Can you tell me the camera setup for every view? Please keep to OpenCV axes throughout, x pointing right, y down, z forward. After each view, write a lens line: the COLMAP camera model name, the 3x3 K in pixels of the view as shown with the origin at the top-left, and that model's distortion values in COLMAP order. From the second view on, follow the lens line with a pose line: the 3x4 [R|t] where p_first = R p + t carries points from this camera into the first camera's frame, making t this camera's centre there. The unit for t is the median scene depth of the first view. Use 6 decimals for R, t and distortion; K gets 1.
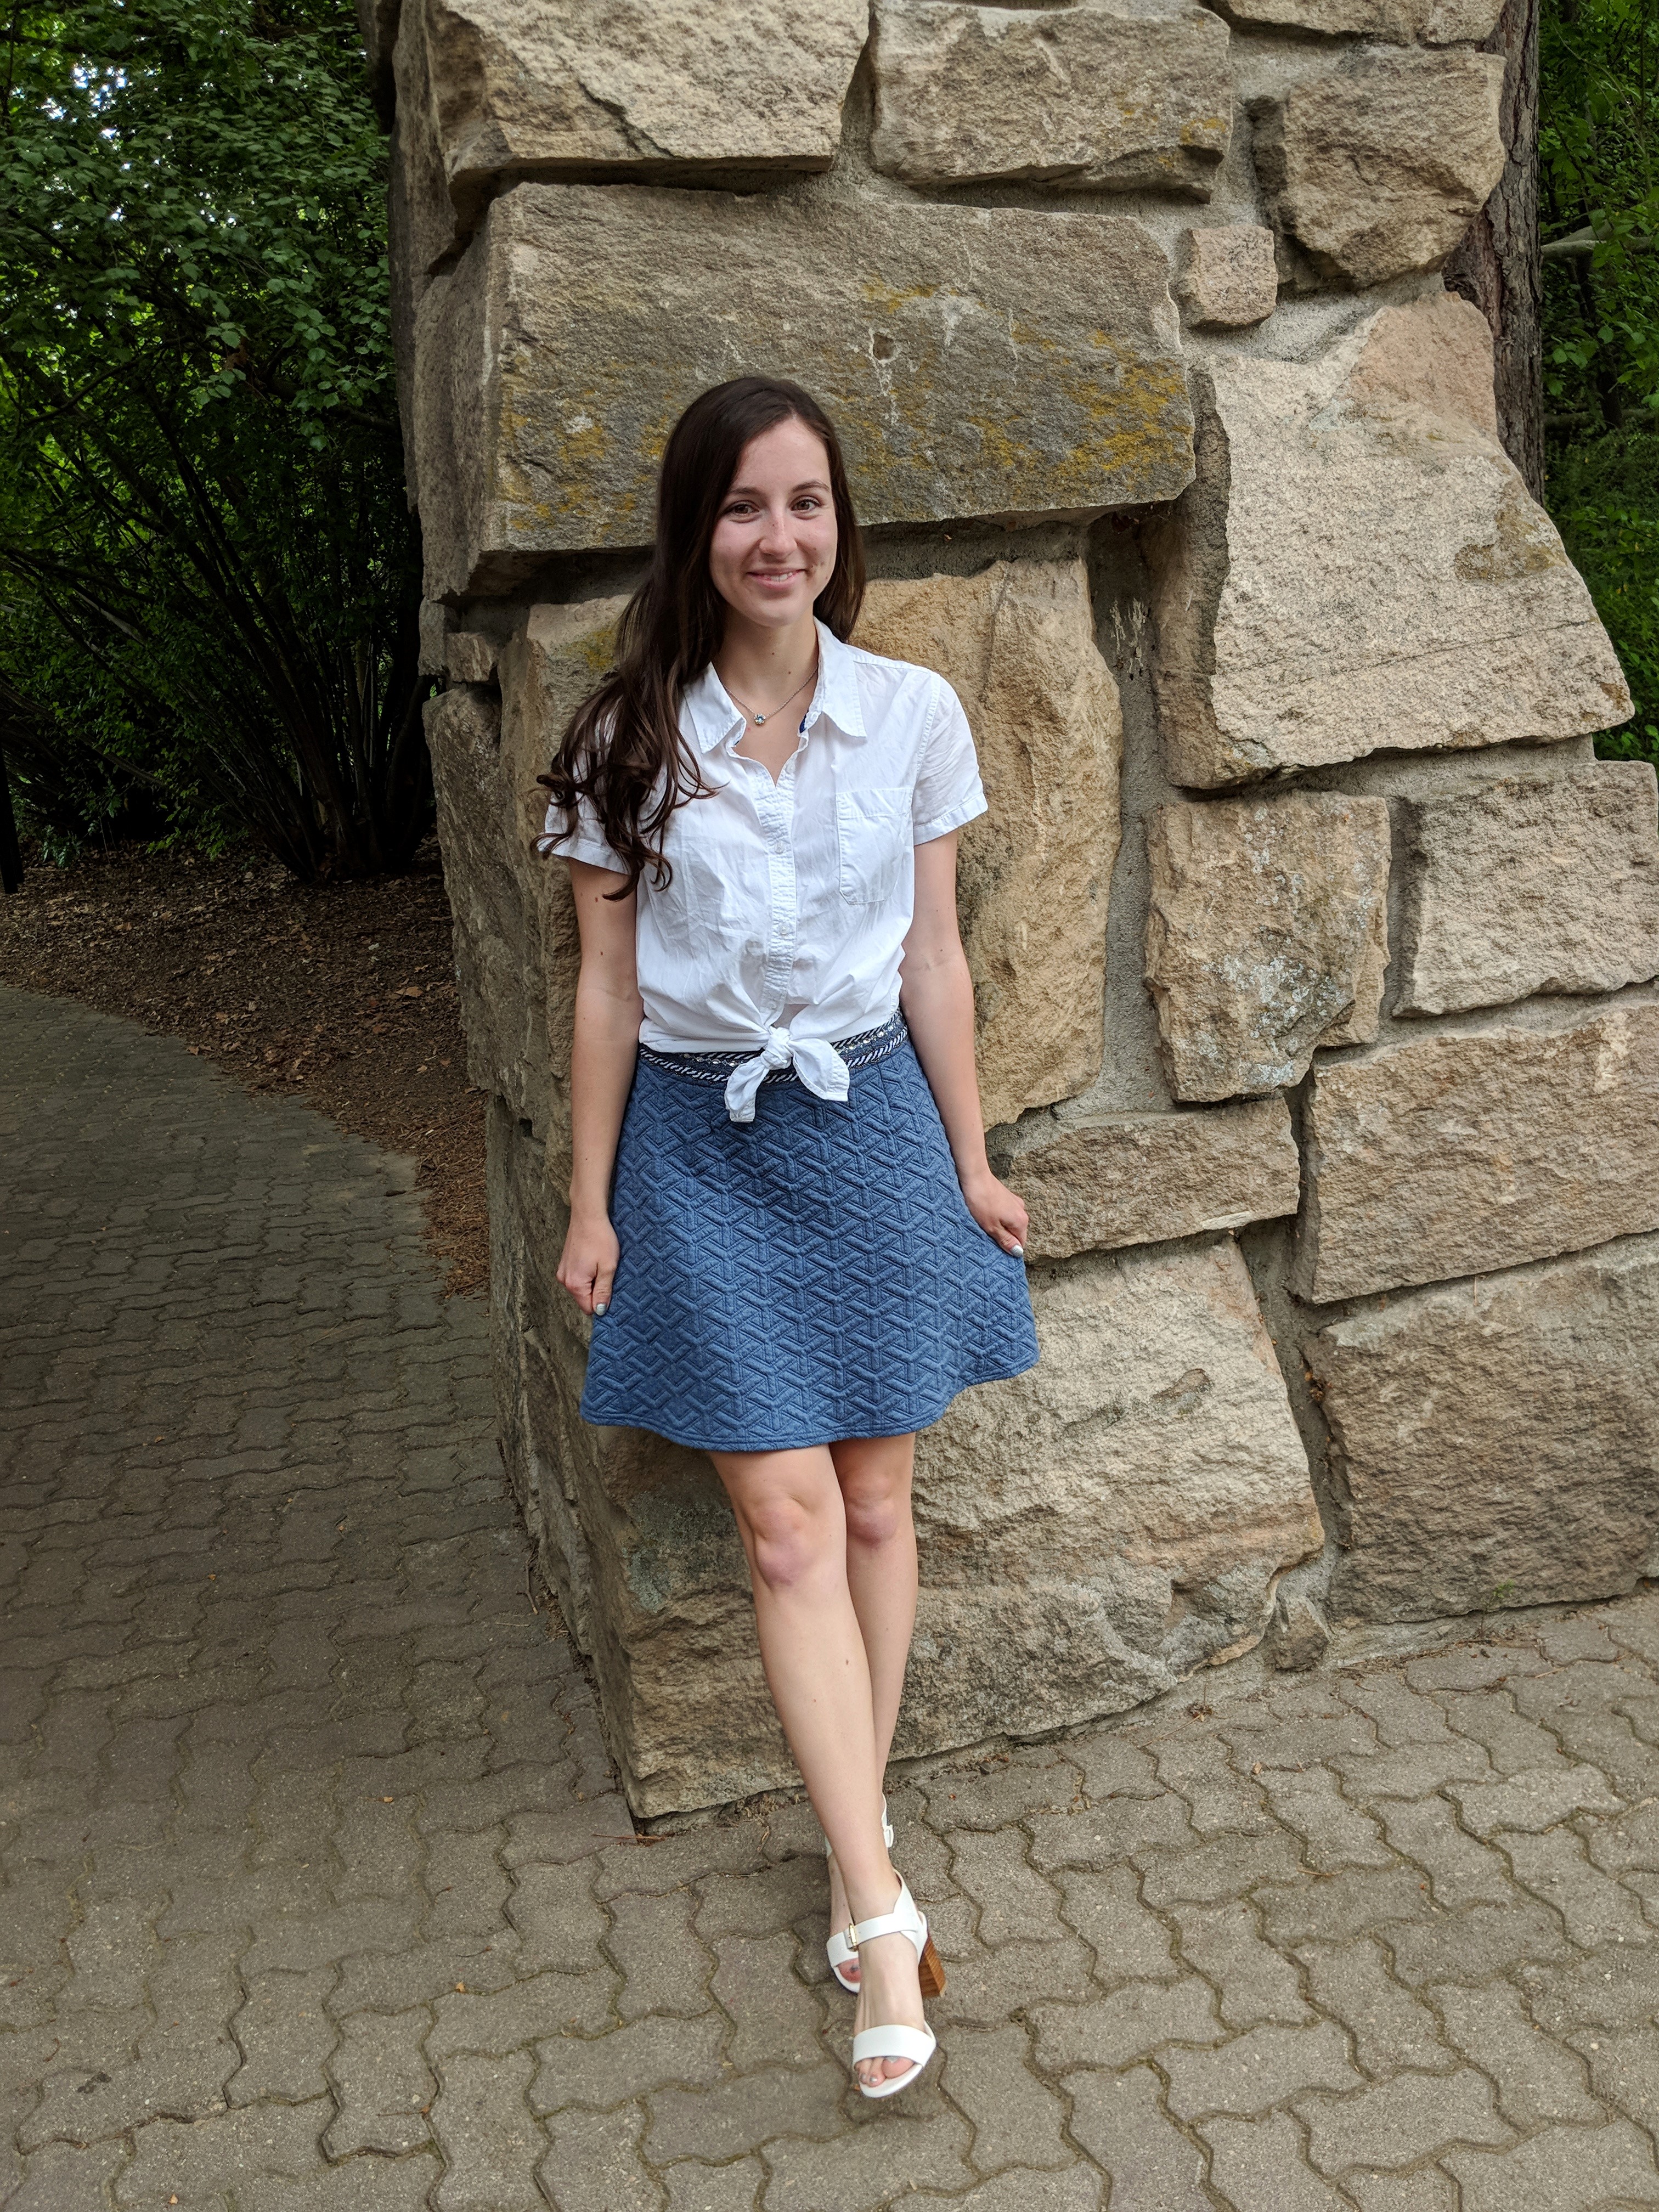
lens RADIAL K [[1926.4, 0, 825.9], [0, 1926.4, 1083.8], [0, 0, 1]] dist [0.049074, -0.130602]
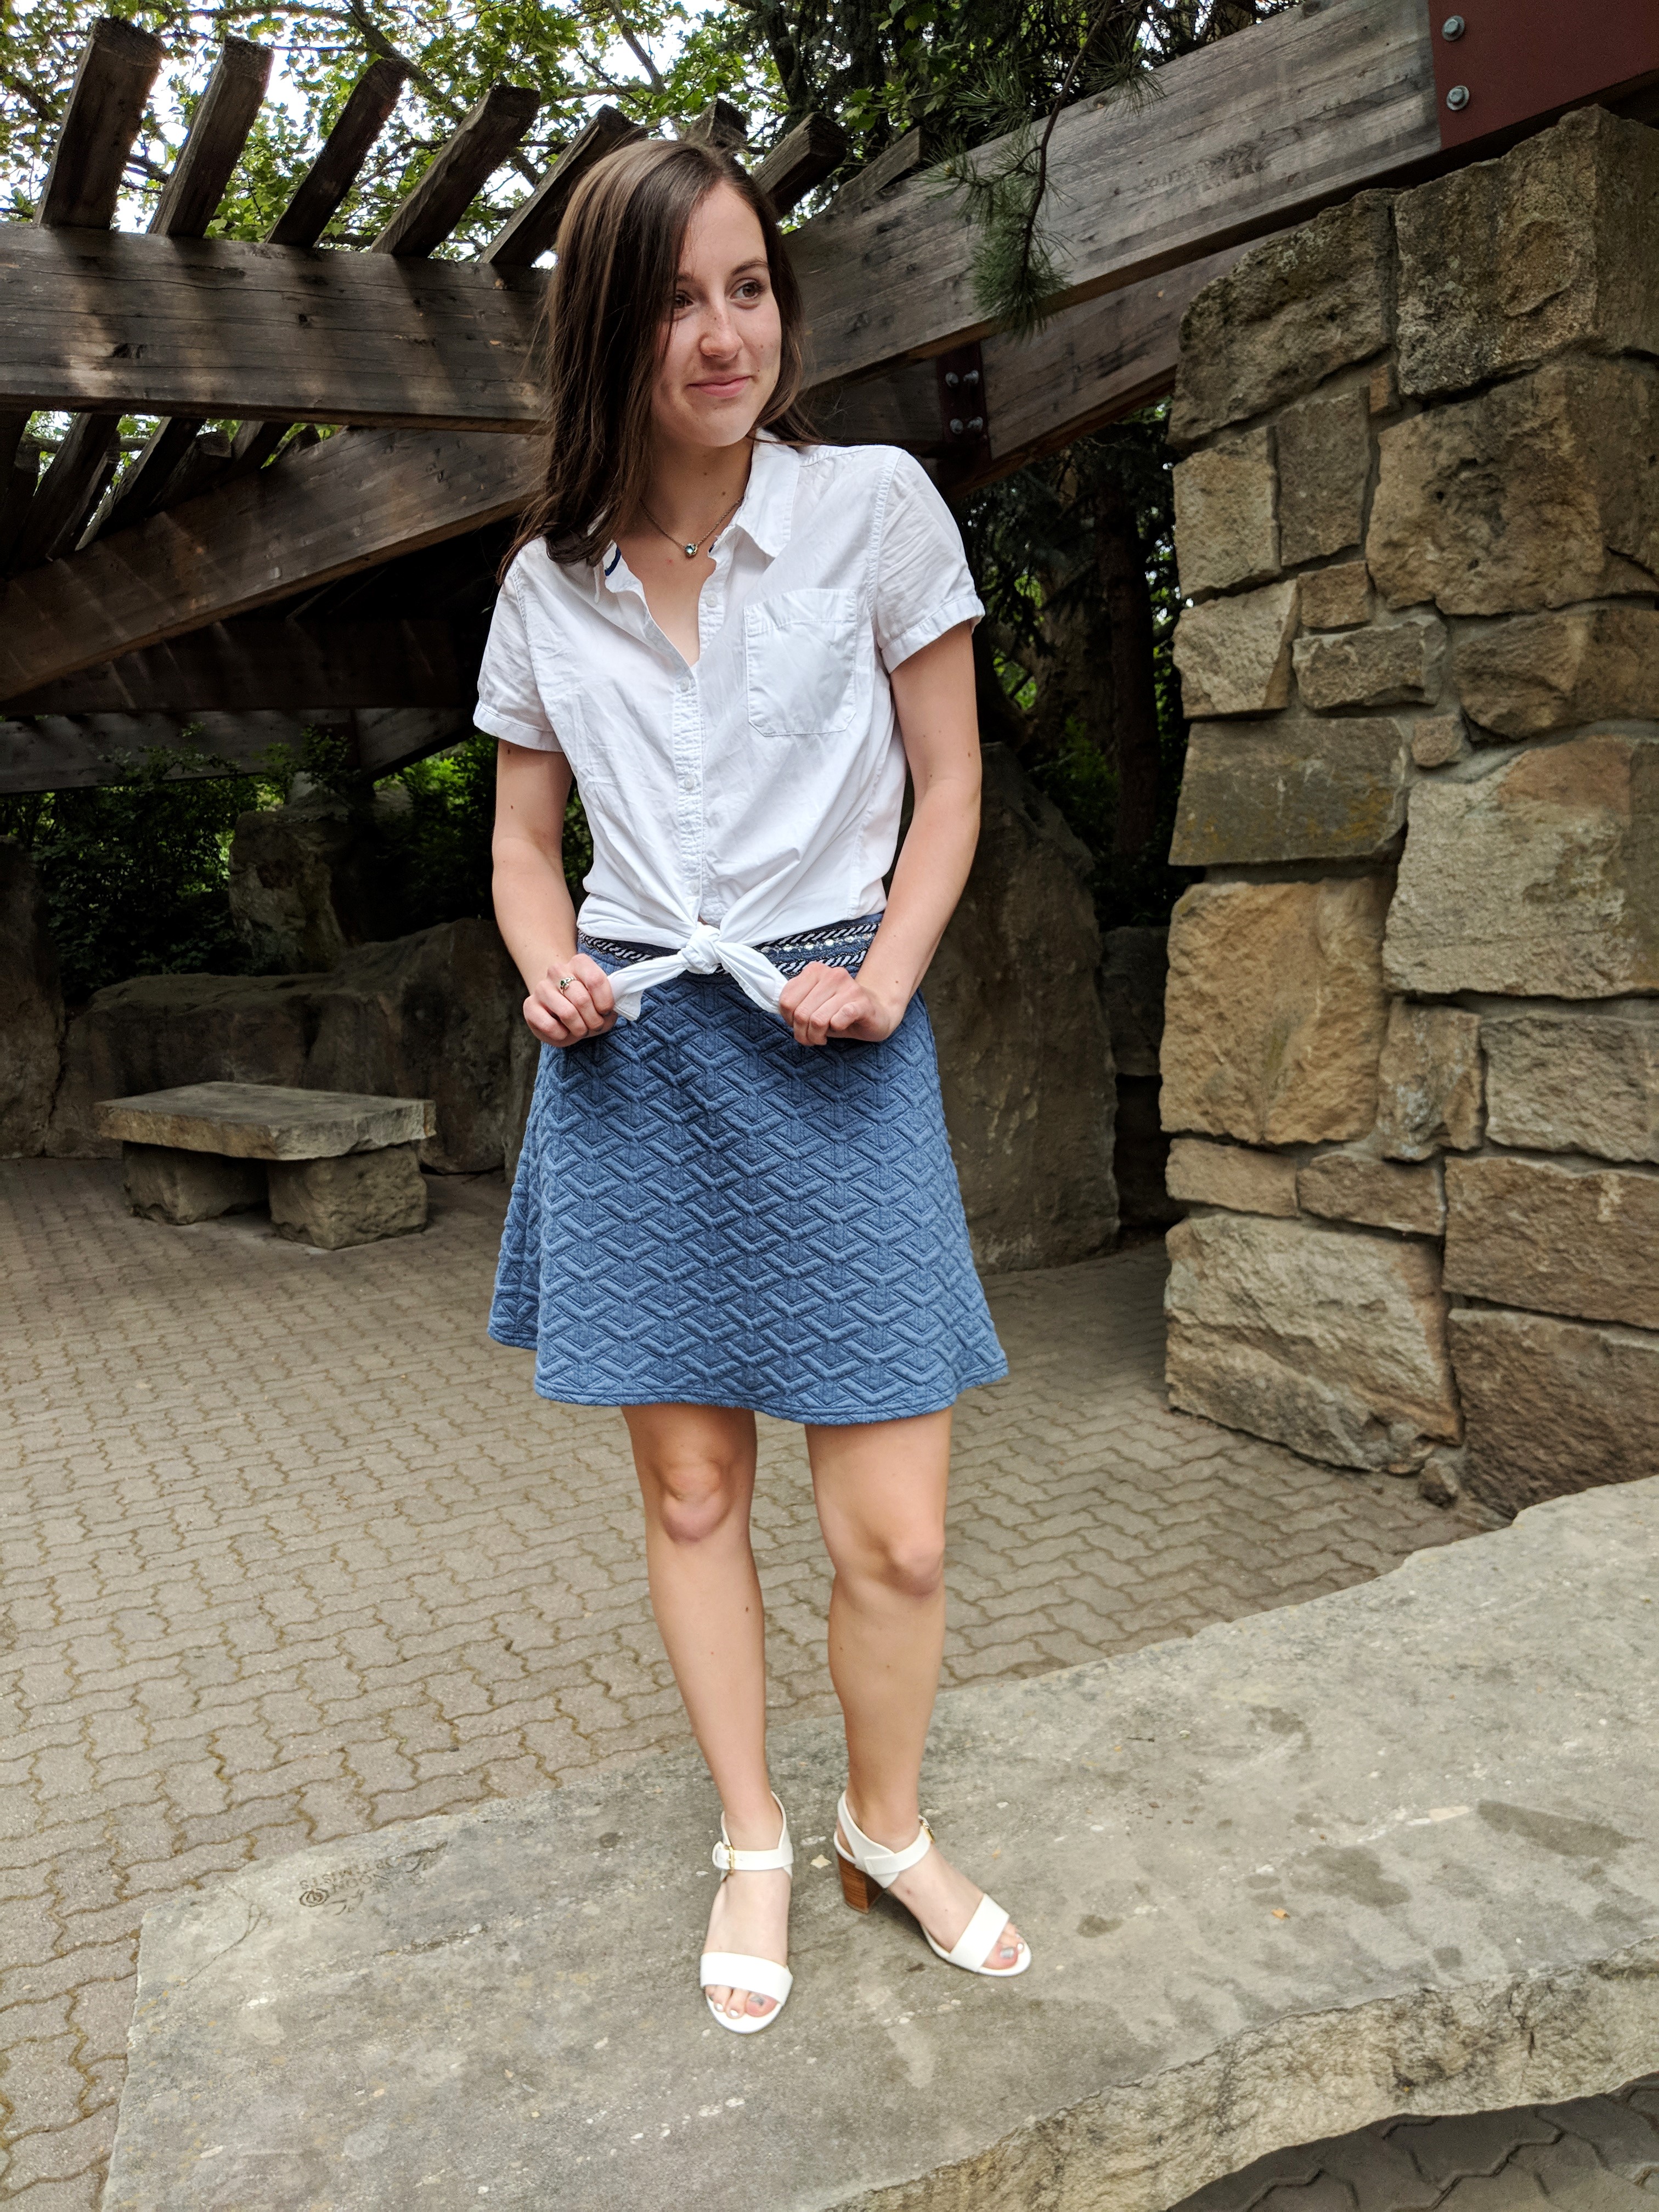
lens RADIAL K [[1782.8, 0, 831.9], [0, 1782.8, 1108.9], [0, 0, 1]] dist [0.038607, -0.096041]
pose [[0.258734, 0.193173, -0.946436, 1.734143], [-0.206837, 0.968153, 0.141061, -0.174877], [0.943544, 0.159261, 0.290449, -0.045831]]
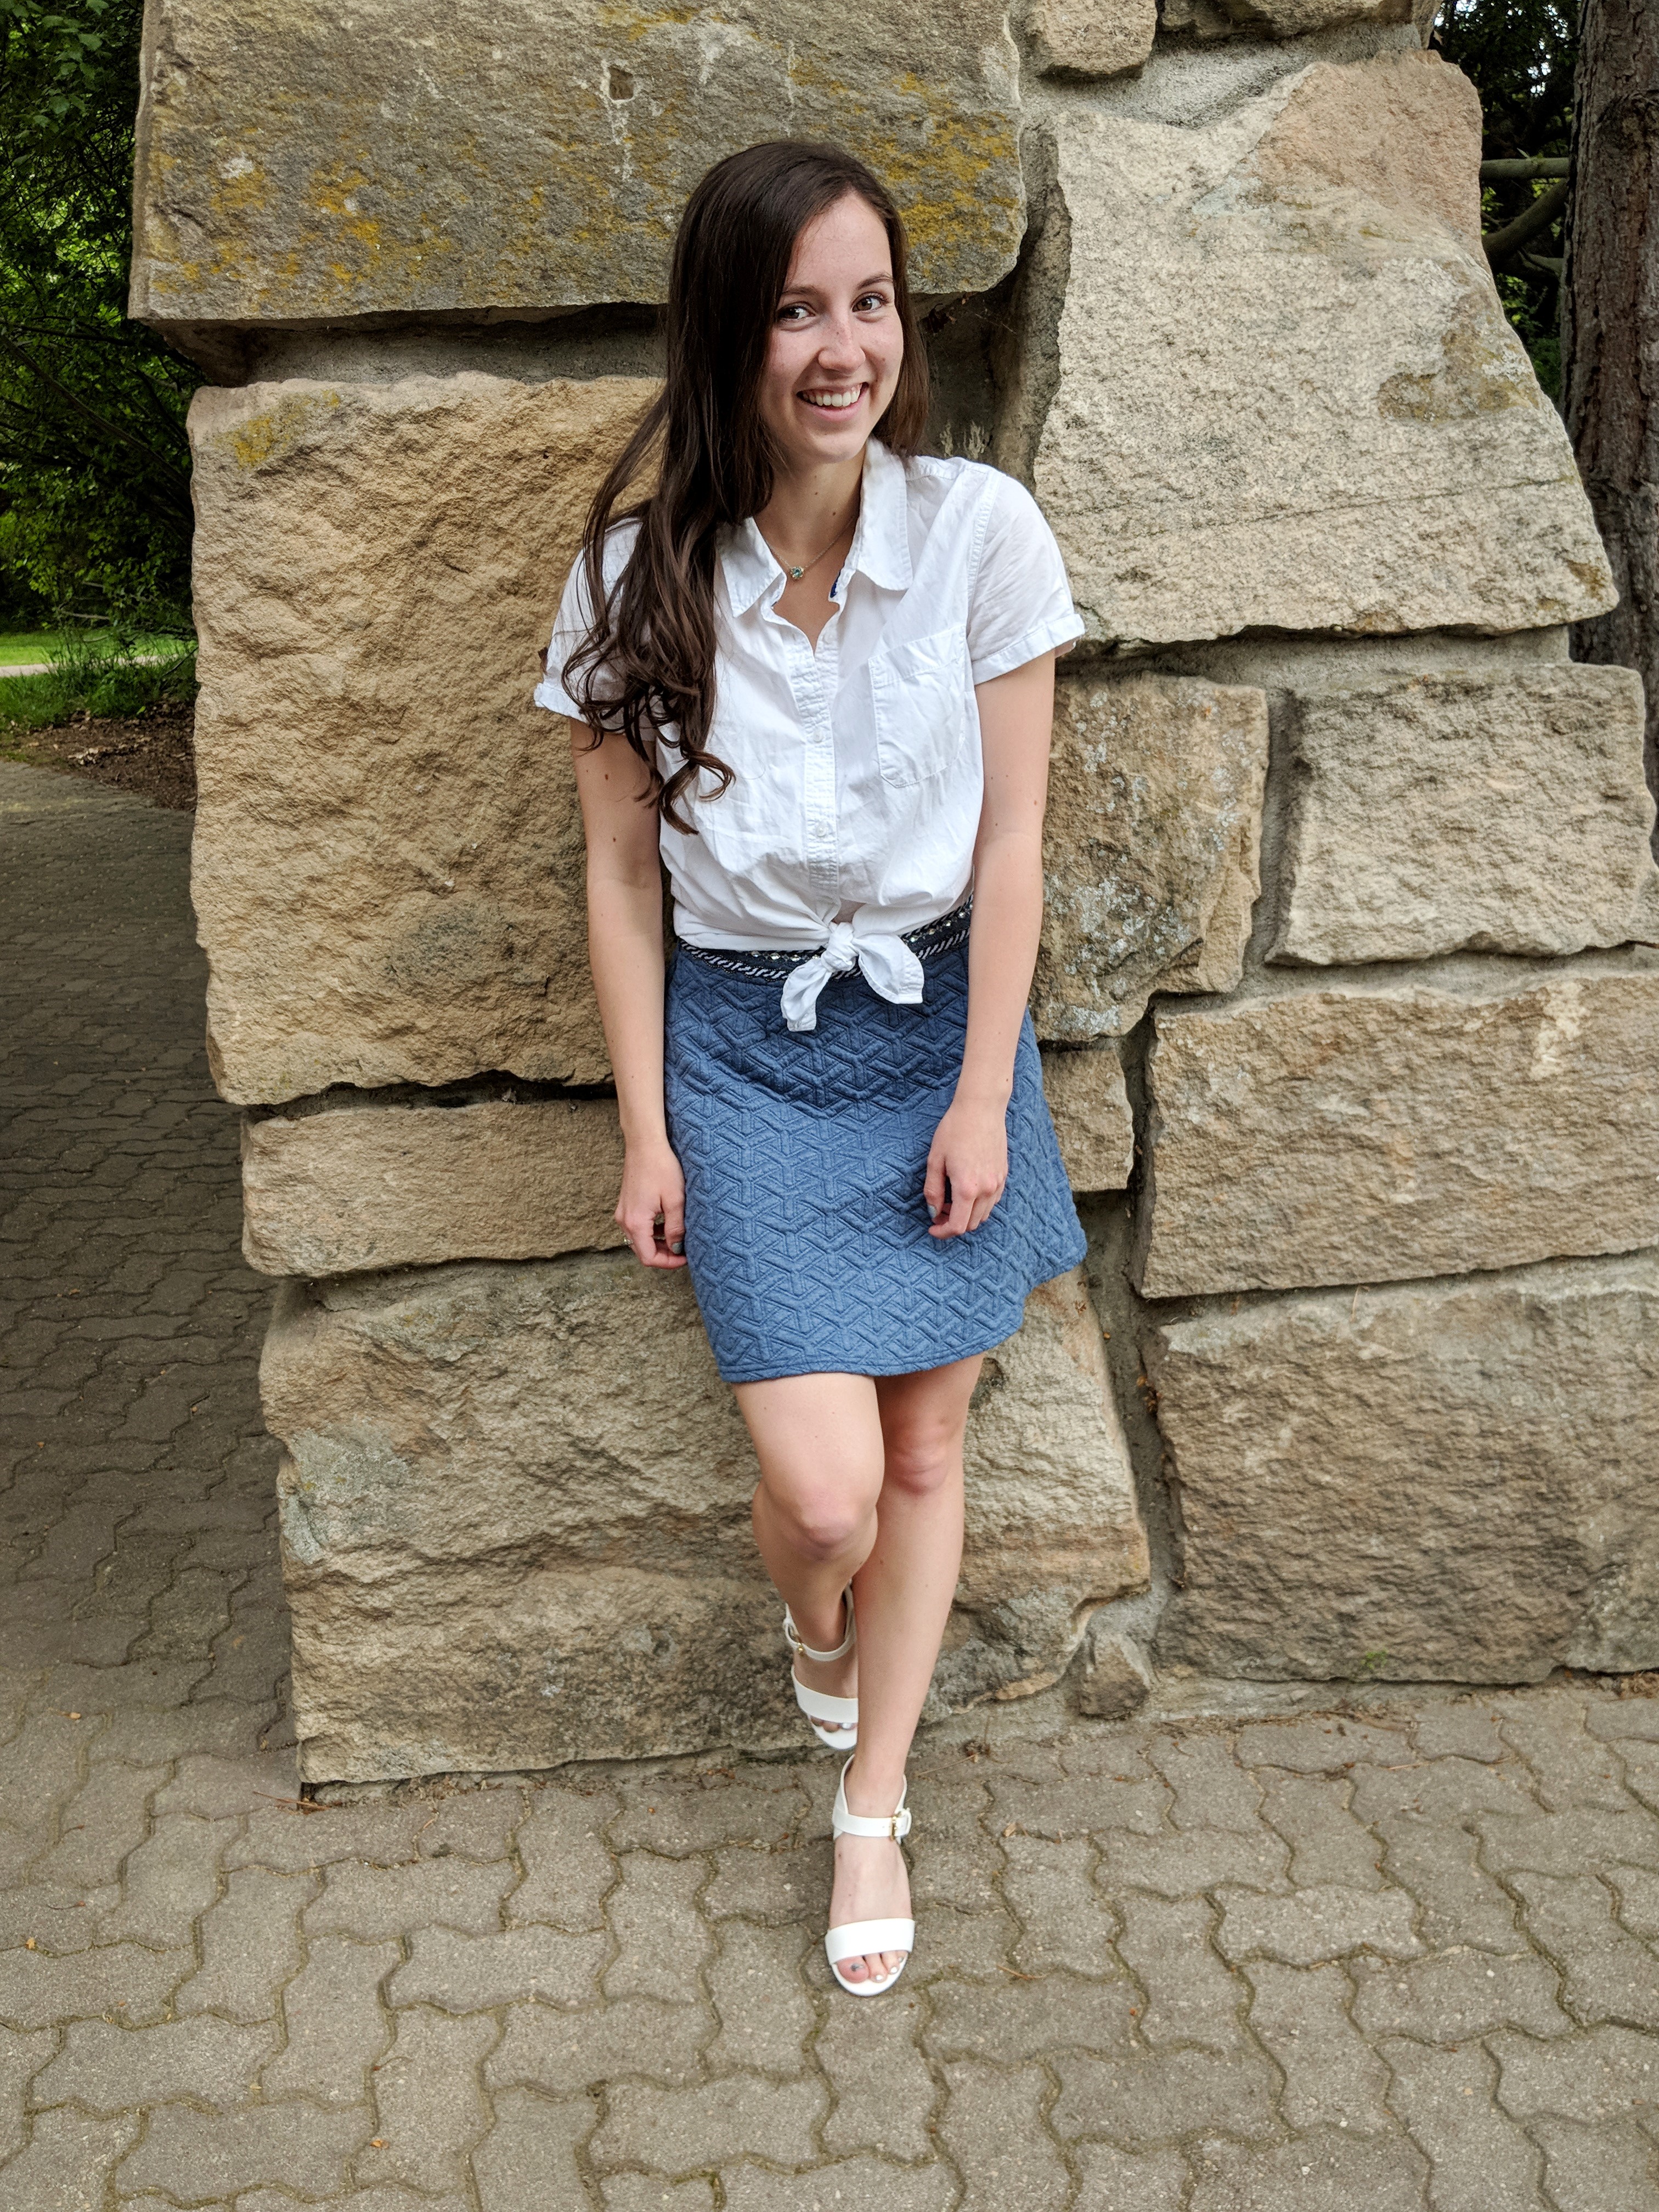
lens RADIAL K [[1926.4, 0, 814.3], [0, 1926.4, 1091.1], [0, 0, 1]] dist [0.049074, -0.130602]
pose [[0.983830, 0.096362, -0.150971, 0.242132], [-0.087402, 0.994056, 0.064913, -0.017657], [0.156328, -0.050668, 0.986405, 0.168622]]
